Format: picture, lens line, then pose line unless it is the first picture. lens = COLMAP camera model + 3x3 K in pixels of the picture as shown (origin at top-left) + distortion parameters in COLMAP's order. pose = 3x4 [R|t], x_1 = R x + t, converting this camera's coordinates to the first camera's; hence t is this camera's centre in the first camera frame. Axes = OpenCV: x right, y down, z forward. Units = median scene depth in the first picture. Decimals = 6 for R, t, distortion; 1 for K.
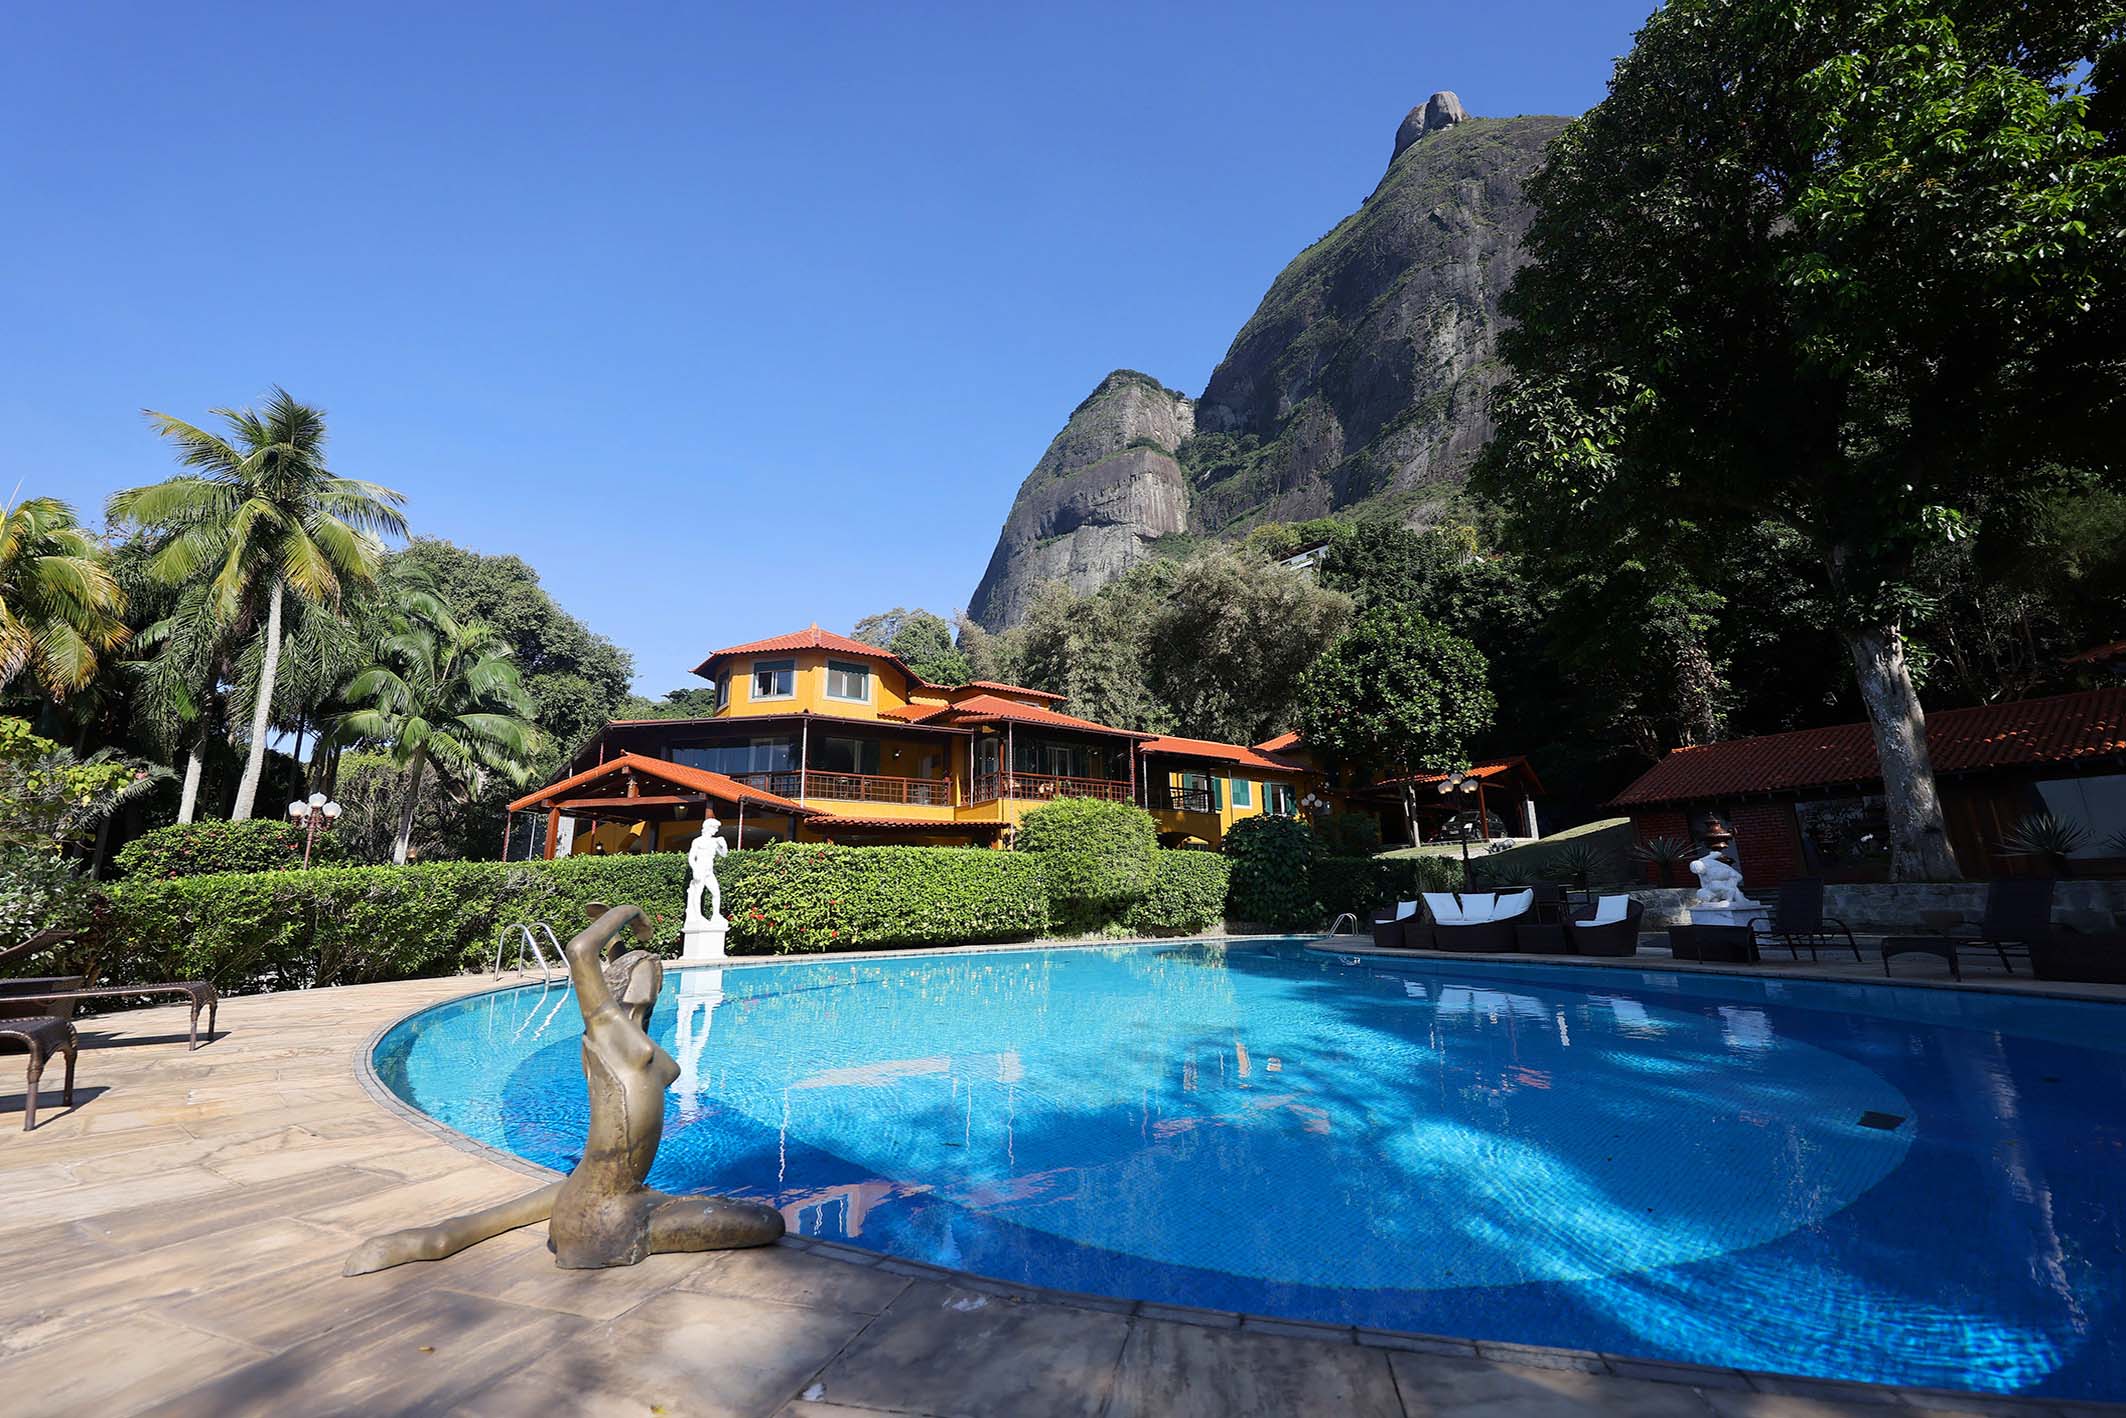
lens RADIAL K [[857.5, 0, 1054.6], [0, 857.5, 701.2], [0, 0, 1]] dist [-0.001273, 0.000689]
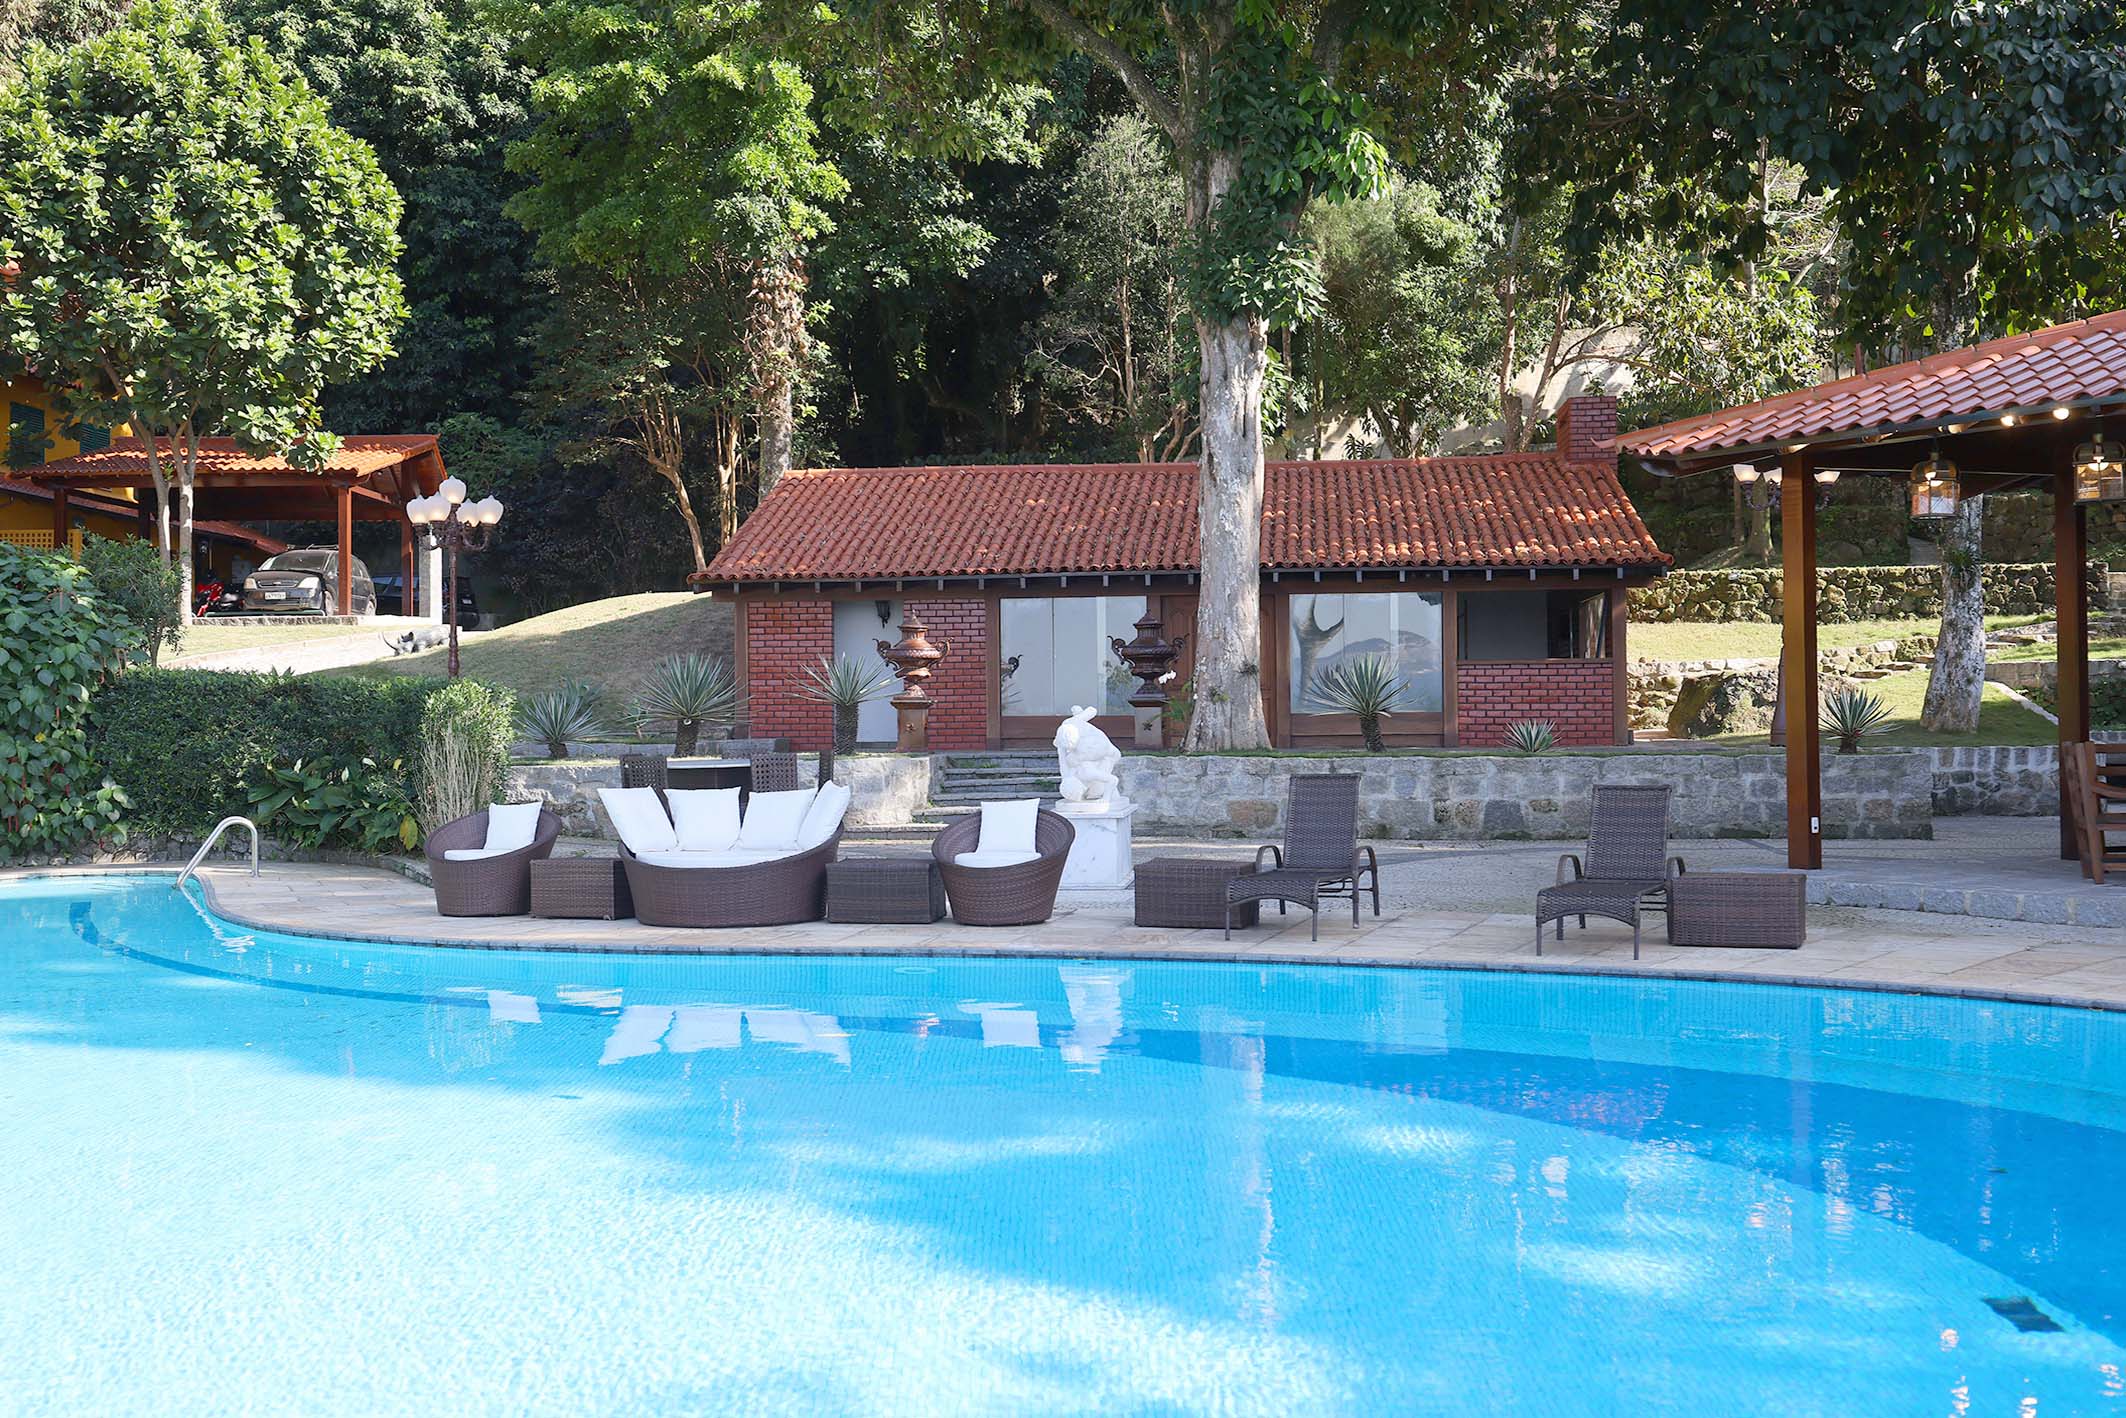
lens RADIAL K [[2001.6, 0, 1063.0], [0, 2001.6, 709.0], [0, 0, 1]] dist [-0.005996, -0.002287]
pose [[0.619551, 0.016019, 0.784793, -0.080928], [-0.187663, 0.973822, 0.128273, 0.009900], [-0.762194, -0.226748, 0.606338, 0.113733]]
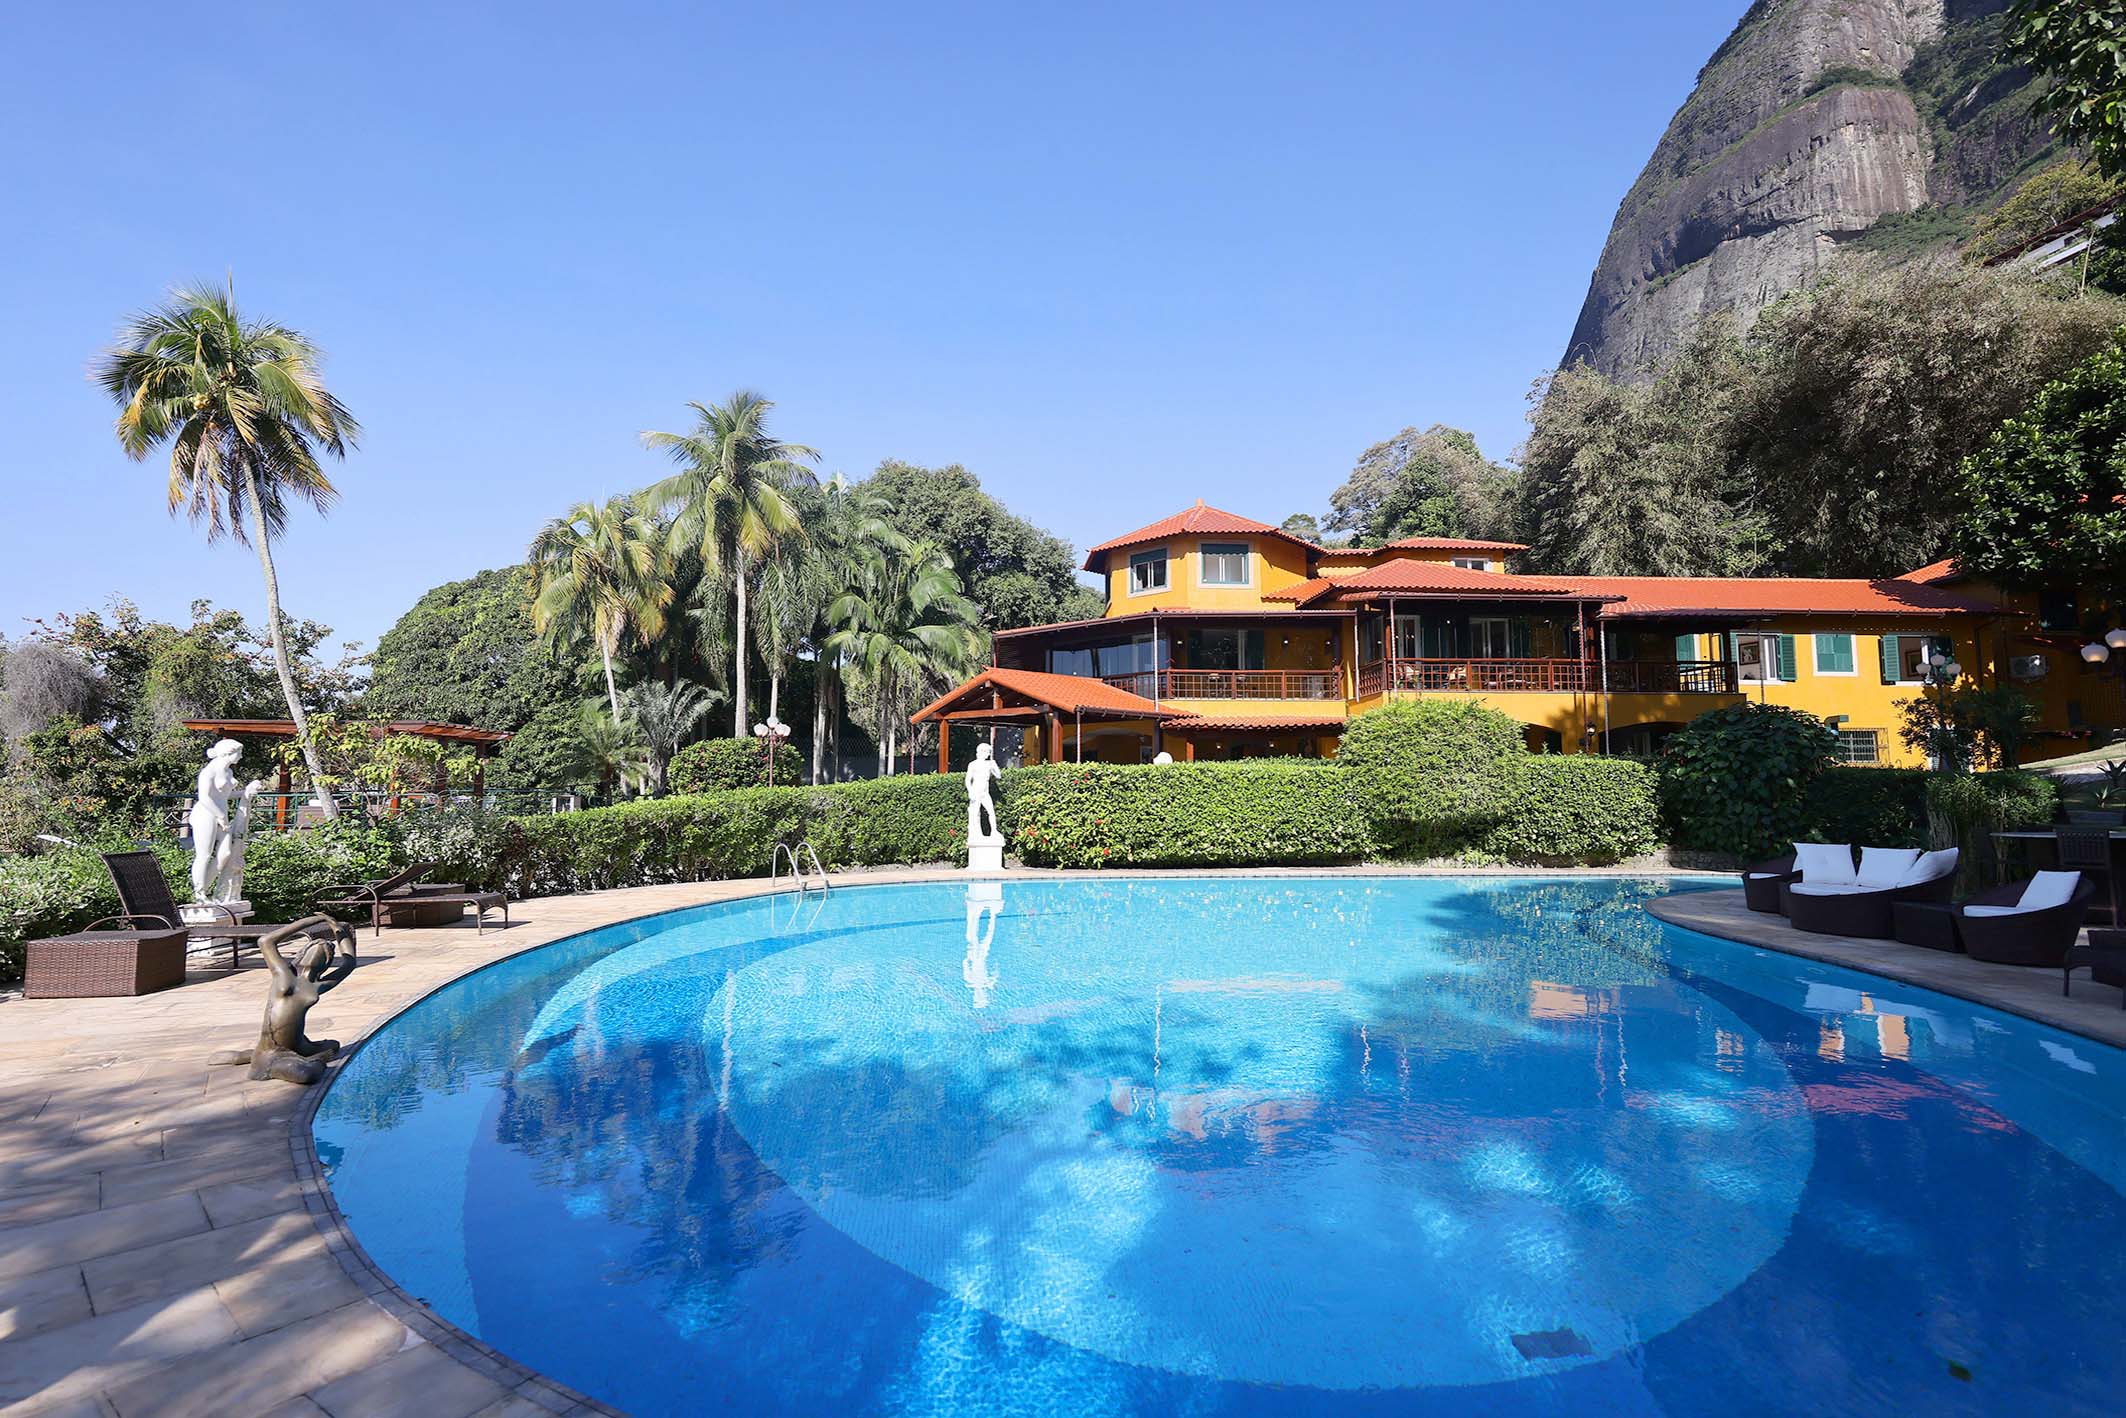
lens RADIAL K [[1001.6, 0, 1042.3], [0, 1001.6, 704.2], [0, 0, 1]] dist [-0.001359, -0.000214]
pose [[0.835586, -0.029261, -0.548580, 0.157083], [0.113260, 0.986304, 0.119907, -0.023881], [0.537558, -0.162324, 0.827455, 0.004937]]
